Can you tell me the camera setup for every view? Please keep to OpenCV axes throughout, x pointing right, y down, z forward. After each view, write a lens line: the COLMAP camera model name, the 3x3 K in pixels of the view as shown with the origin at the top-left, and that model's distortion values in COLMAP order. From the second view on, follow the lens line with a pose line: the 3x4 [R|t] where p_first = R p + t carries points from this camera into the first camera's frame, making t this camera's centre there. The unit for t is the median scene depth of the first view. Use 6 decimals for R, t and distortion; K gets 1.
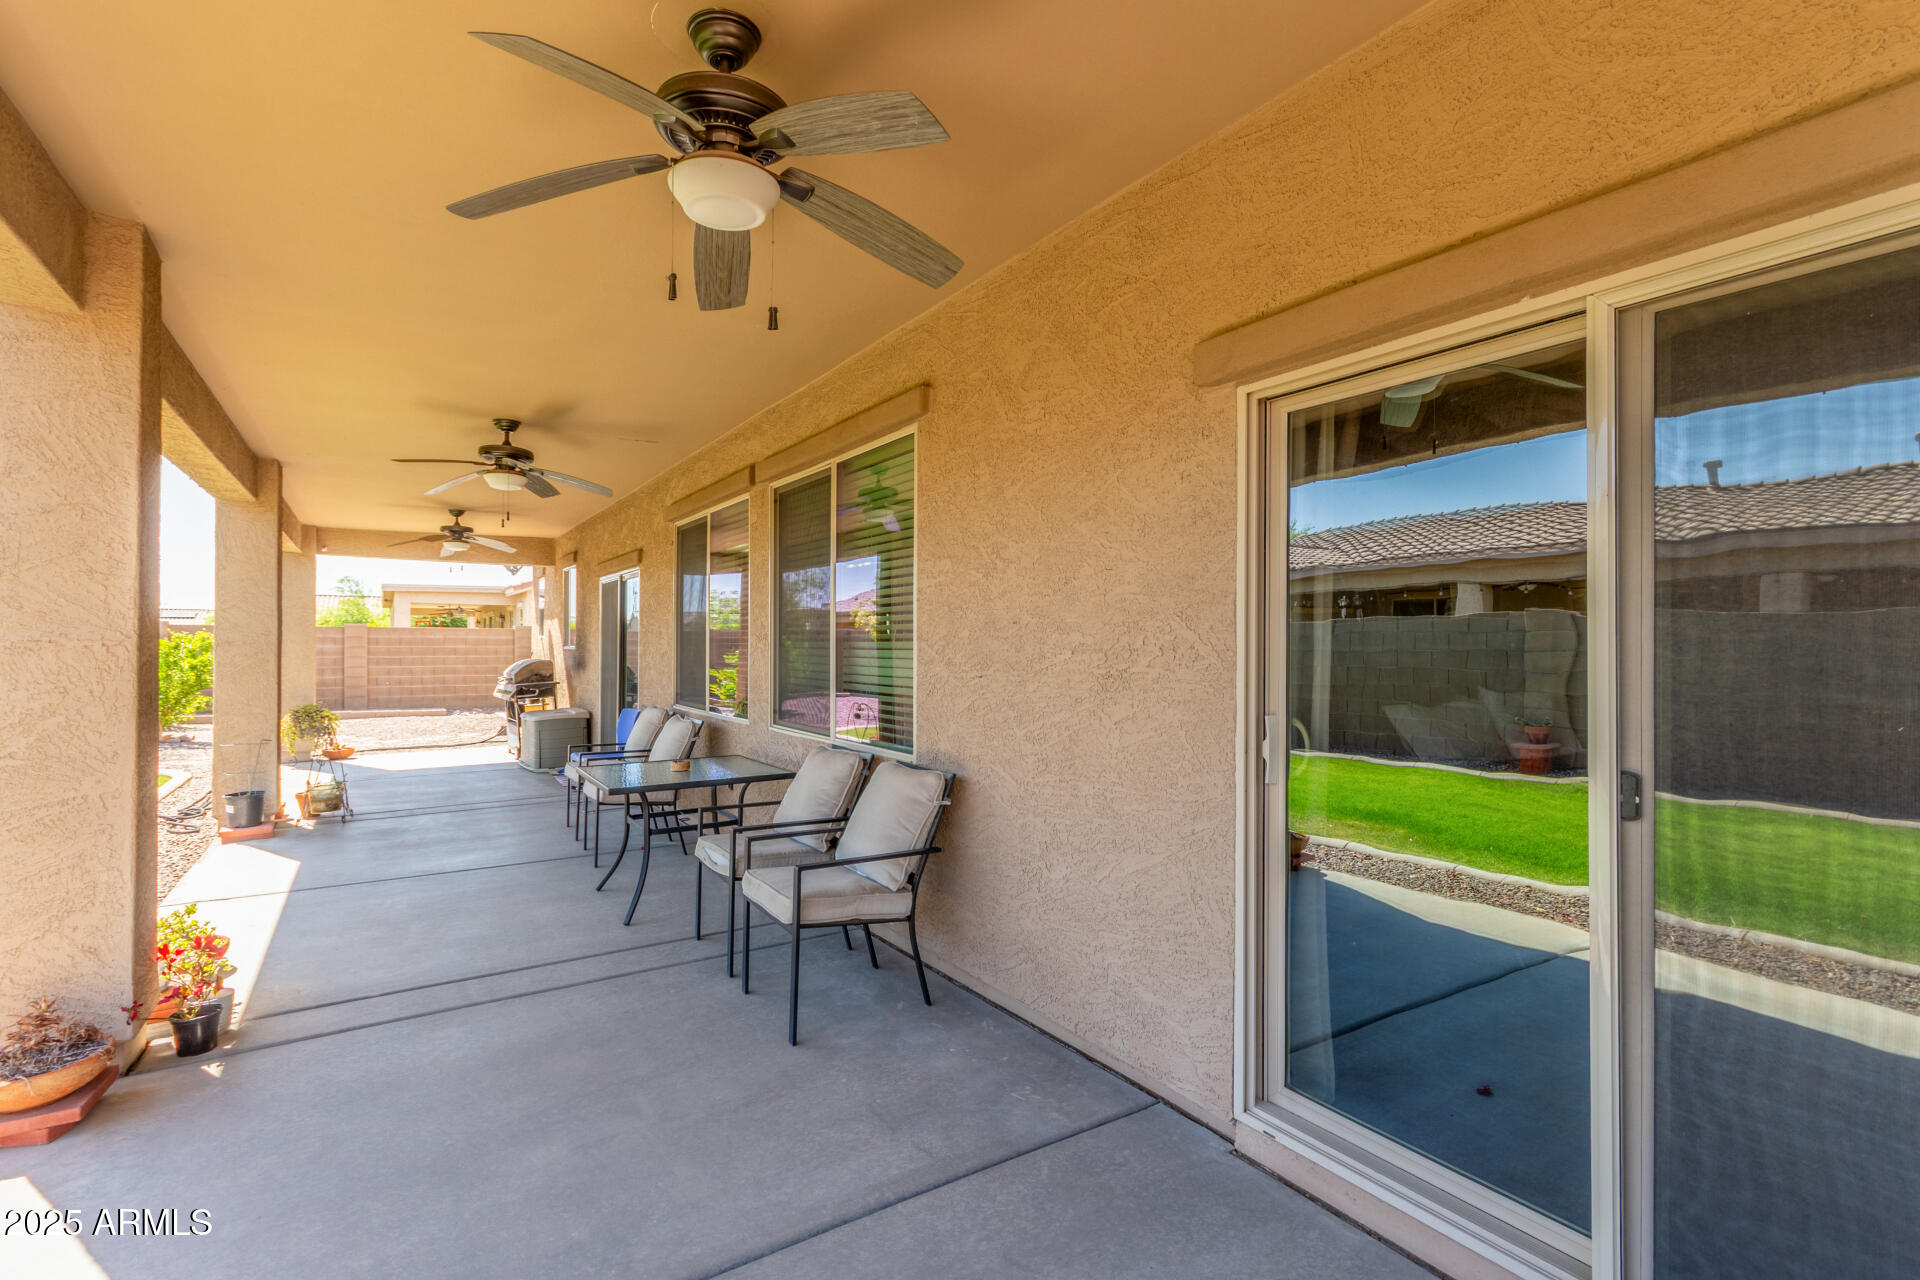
lens RADIAL K [[917.6, 0, 950.7], [0, 917.6, 635.8], [0, 0, 1]] dist [0.014802, 0.000105]
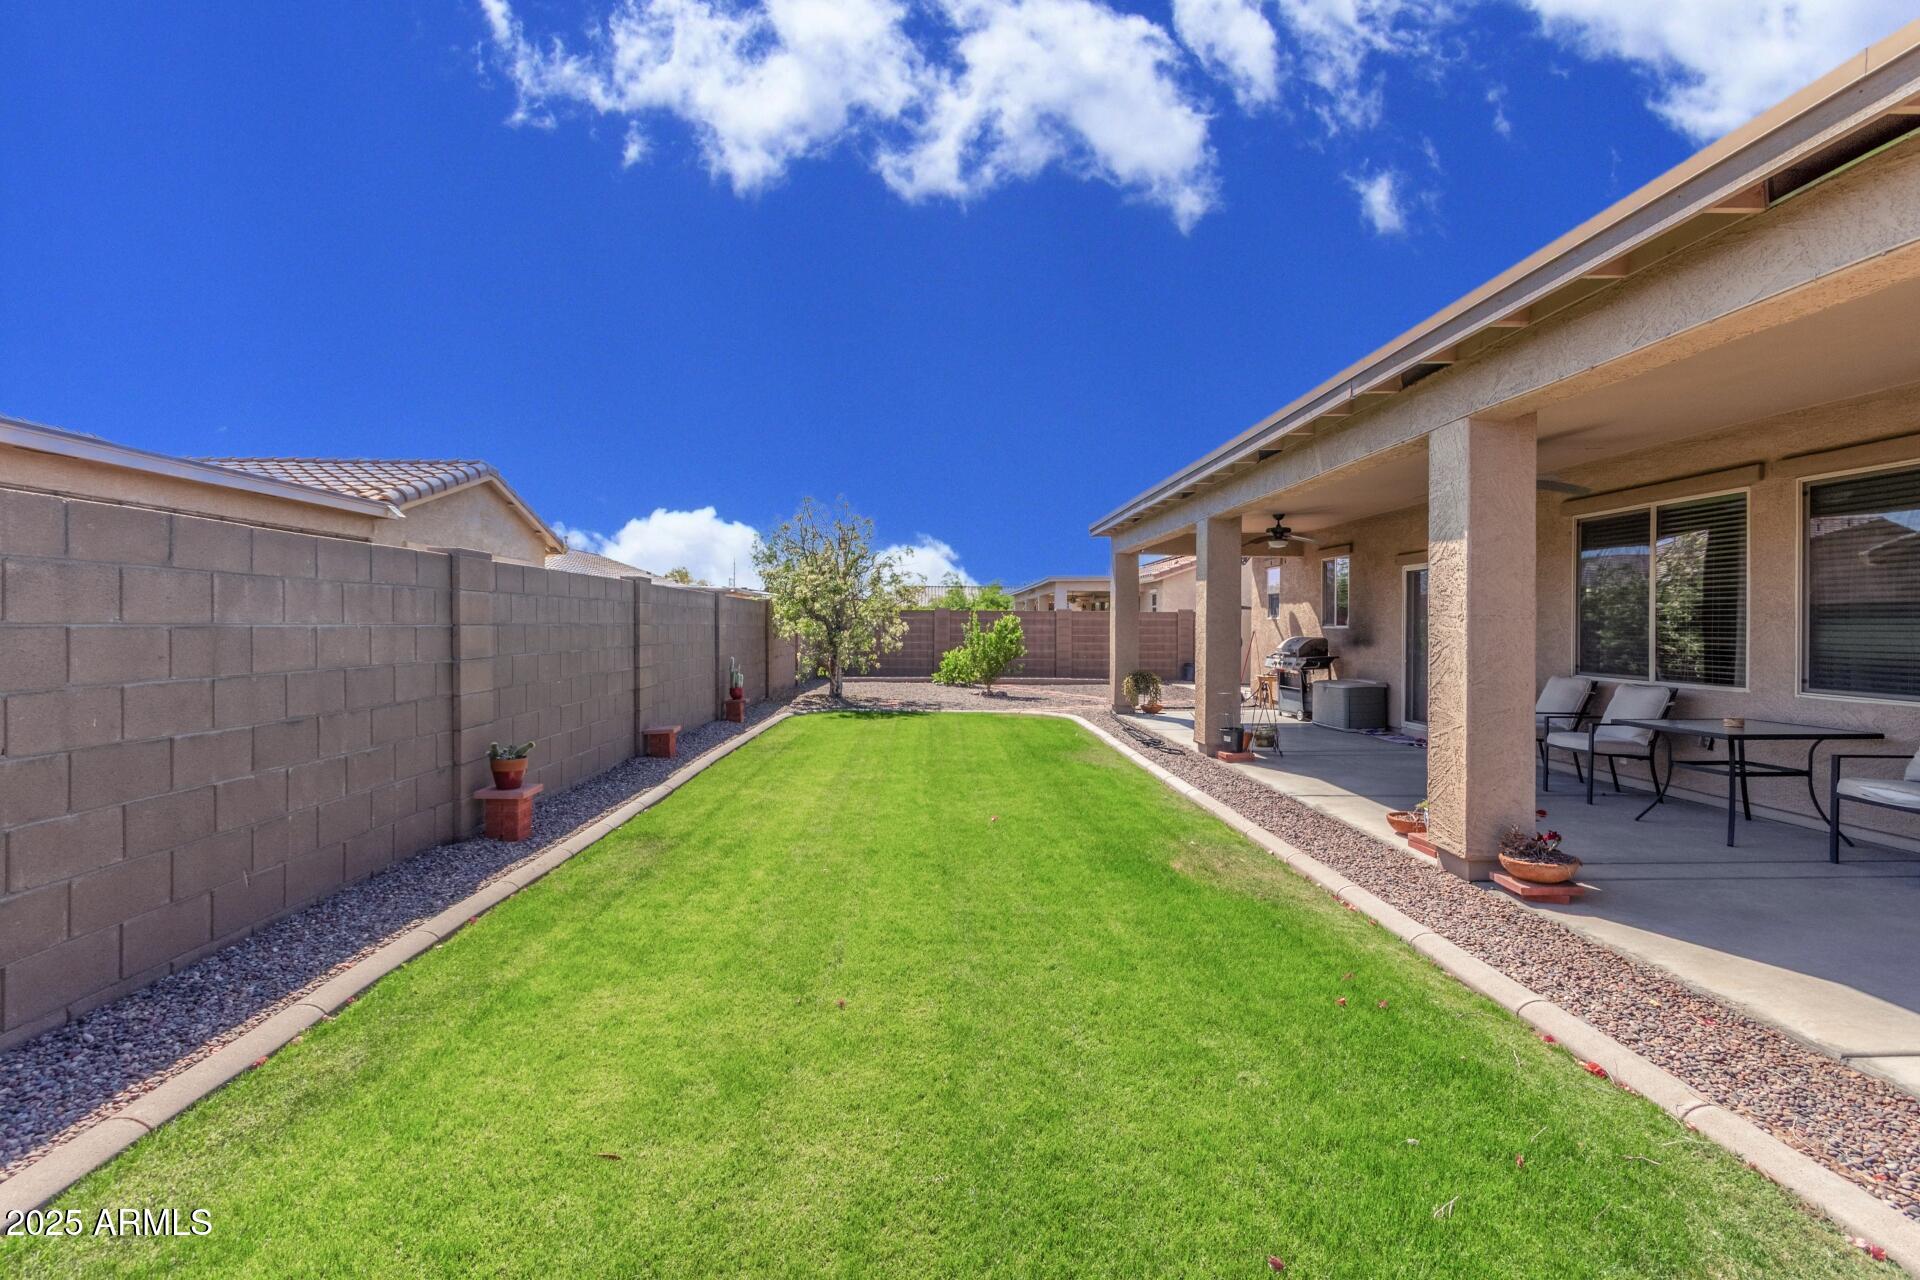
lens RADIAL K [[917.6, 0, 951.5], [0, 917.6, 625.4], [0, 0, 1]] dist [0.014802, 0.000105]
pose [[0.858206, 0.002949, -0.513297, -0.279821], [0.000391, 0.999979, 0.006398, 0.003404], [0.513305, -0.005692, 0.858187, -0.278406]]
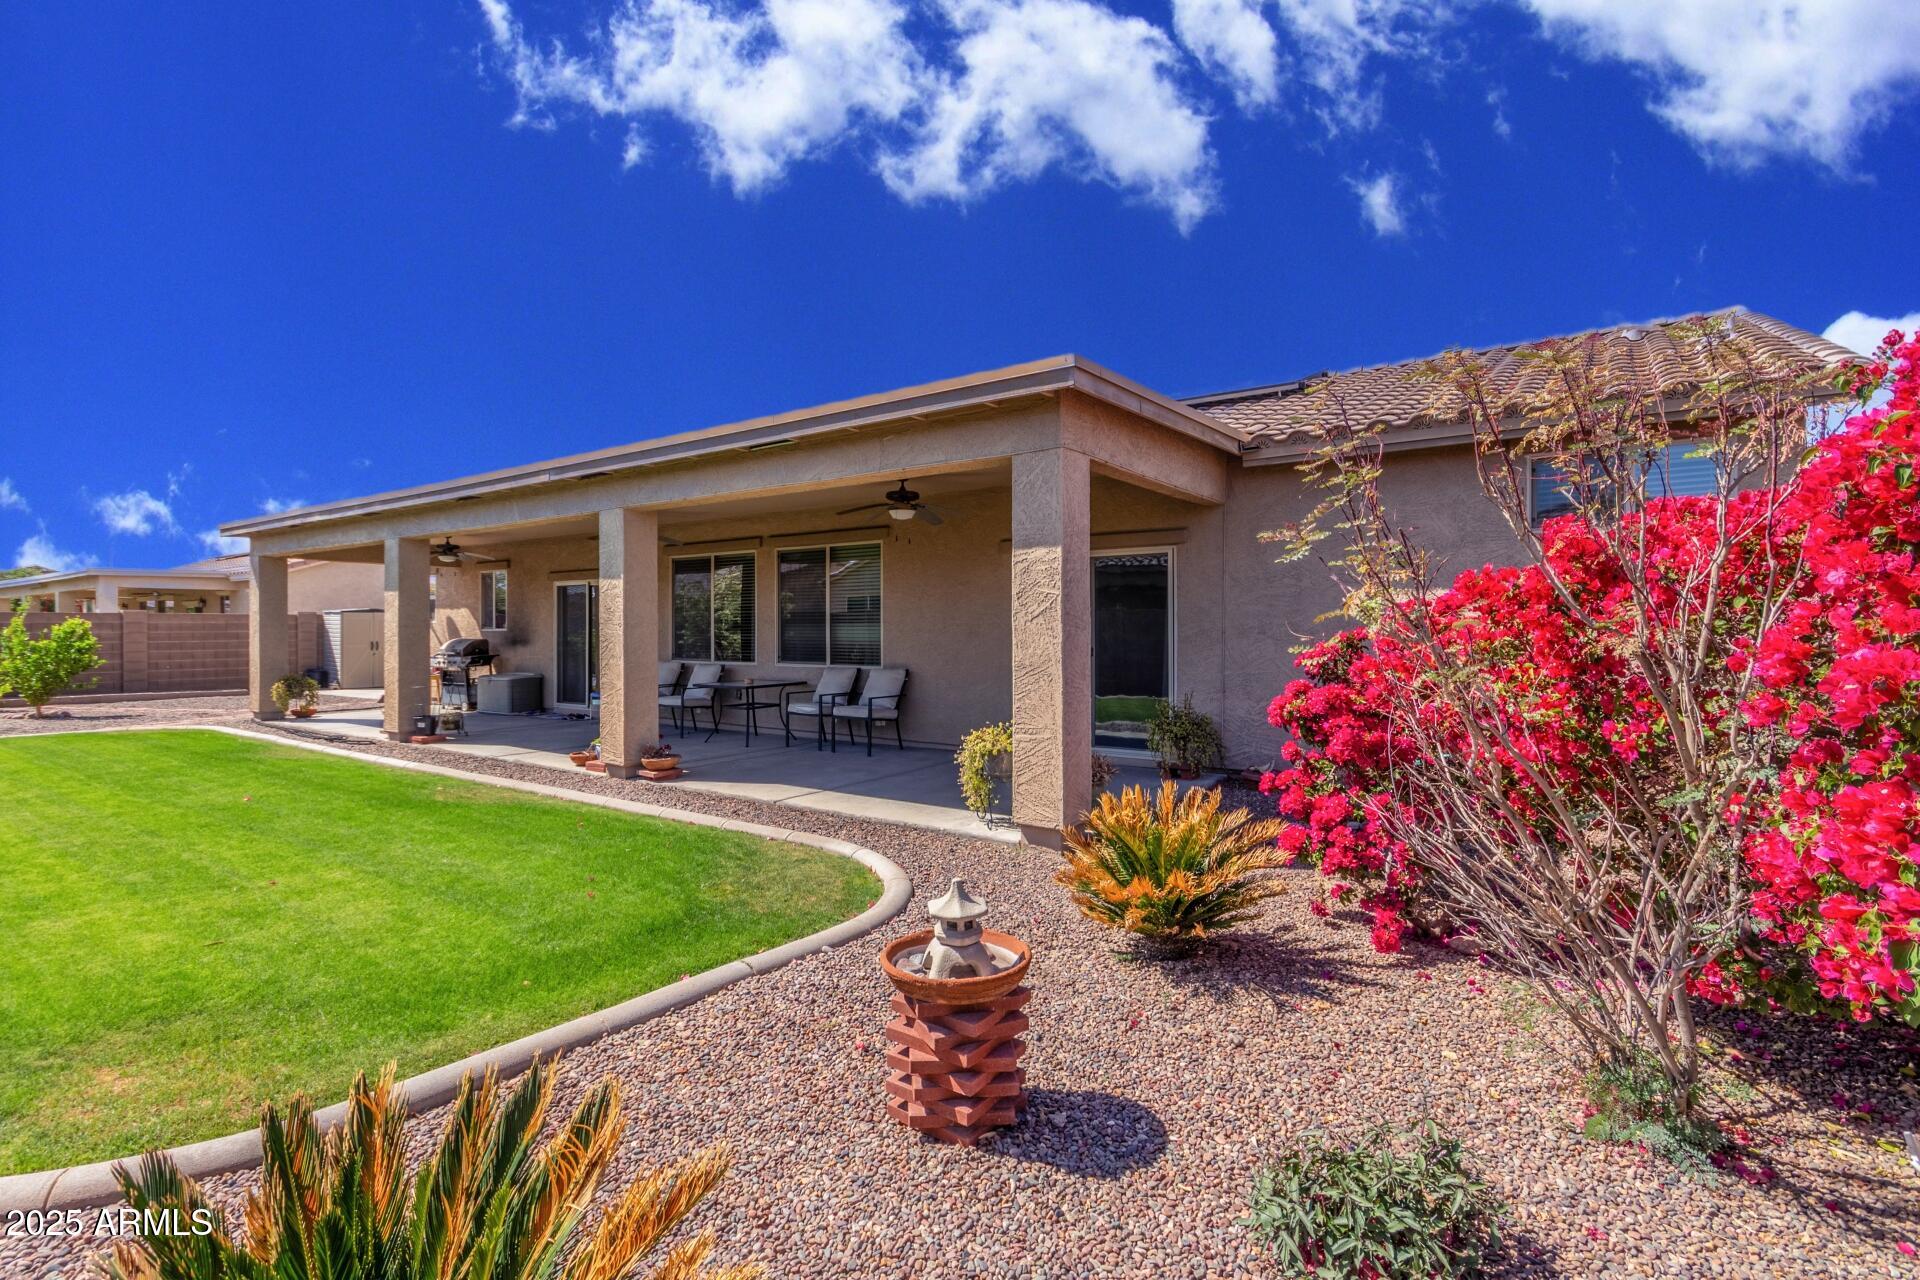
lens RADIAL K [[917.6, 0, 954.8], [0, 917.6, 624.6], [0, 0, 1]] dist [0.014802, 0.000105]
pose [[0.934331, -0.003993, 0.356384, -0.312966], [0.001927, 0.999979, 0.006154, -0.002541], [-0.356401, -0.005063, 0.934319, -0.608349]]
